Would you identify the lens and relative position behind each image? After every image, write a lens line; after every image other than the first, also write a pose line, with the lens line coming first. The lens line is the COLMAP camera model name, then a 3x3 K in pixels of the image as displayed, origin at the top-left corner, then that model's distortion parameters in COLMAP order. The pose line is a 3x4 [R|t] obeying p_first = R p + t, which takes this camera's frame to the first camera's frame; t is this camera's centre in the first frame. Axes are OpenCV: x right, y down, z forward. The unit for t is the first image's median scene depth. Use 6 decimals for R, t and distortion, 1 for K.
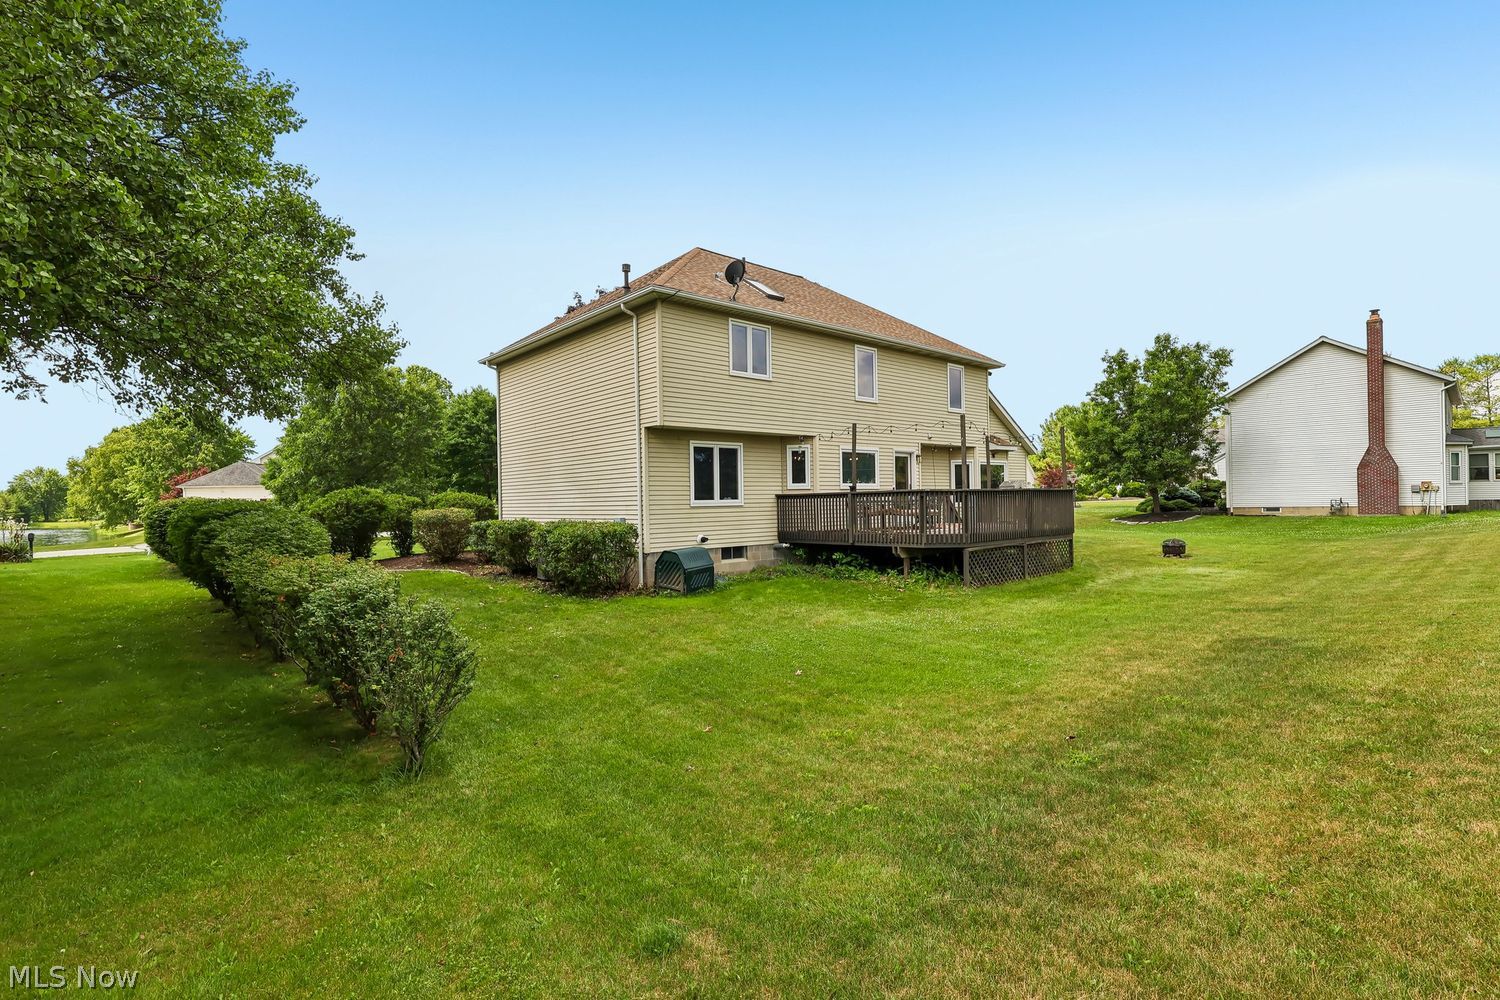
lens RADIAL K [[705.1, 0, 750.0], [0, 705.1, 500.0], [0, 0, 1]] dist [-0.004345, 0.000018]
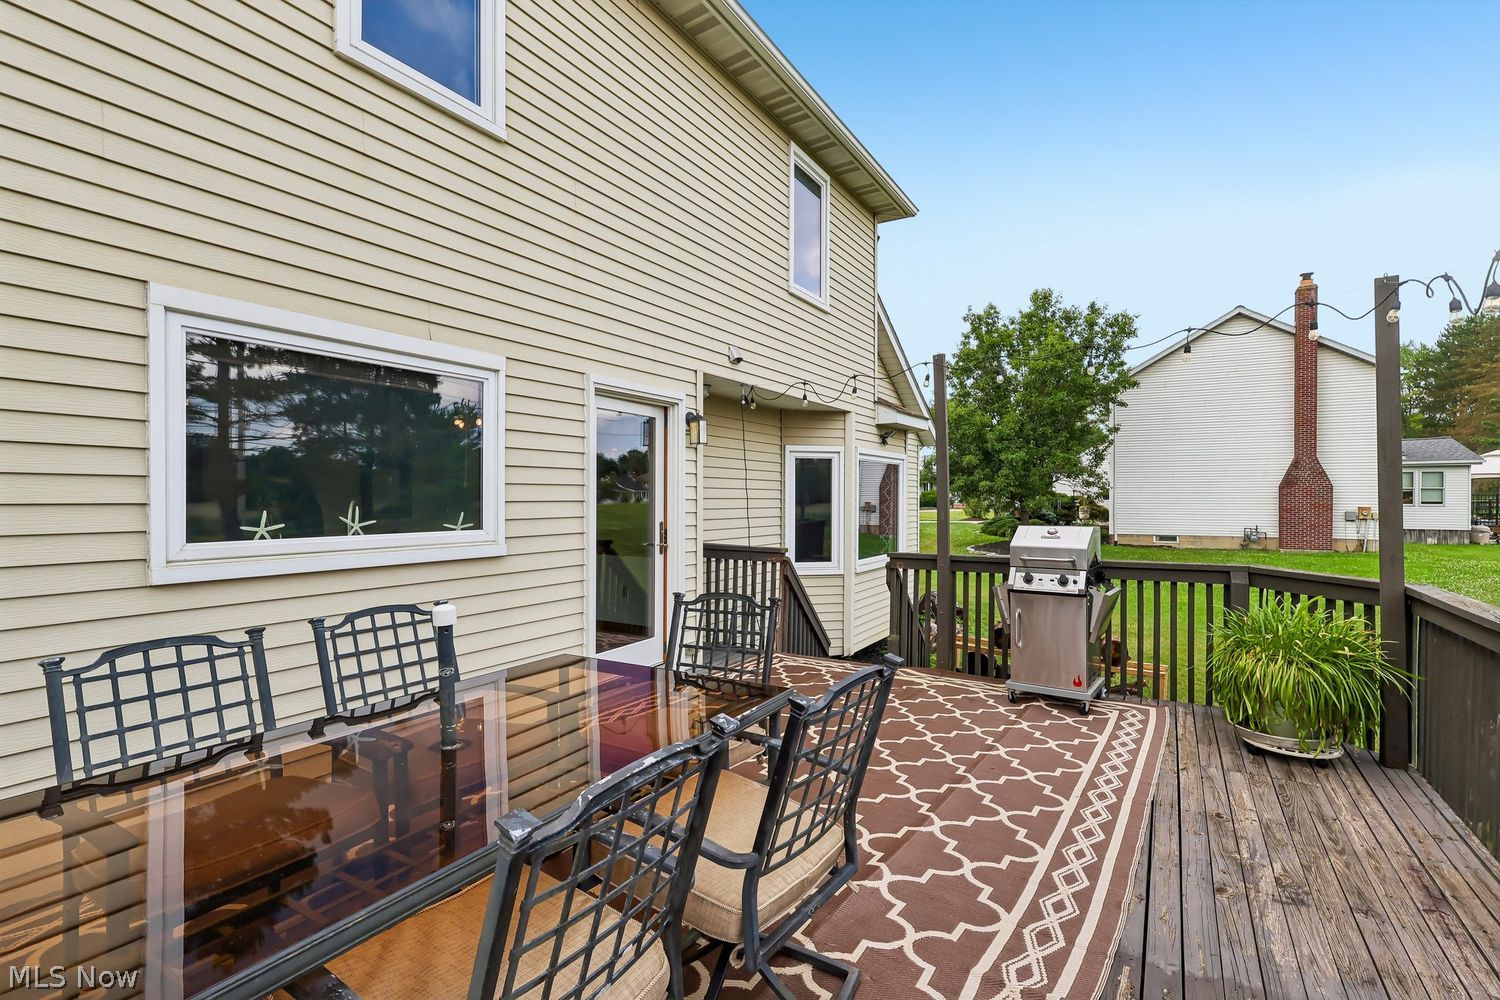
lens RADIAL K [[705.1, 0, 750.0], [0, 705.1, 500.0], [0, 0, 1]] dist [-0.004345, 0.000018]
pose [[0.955183, 0.019580, 0.295369, 0.112066], [-0.020416, 0.999792, -0.000254, -0.019298], [-0.295312, -0.005787, 0.955383, 0.457397]]
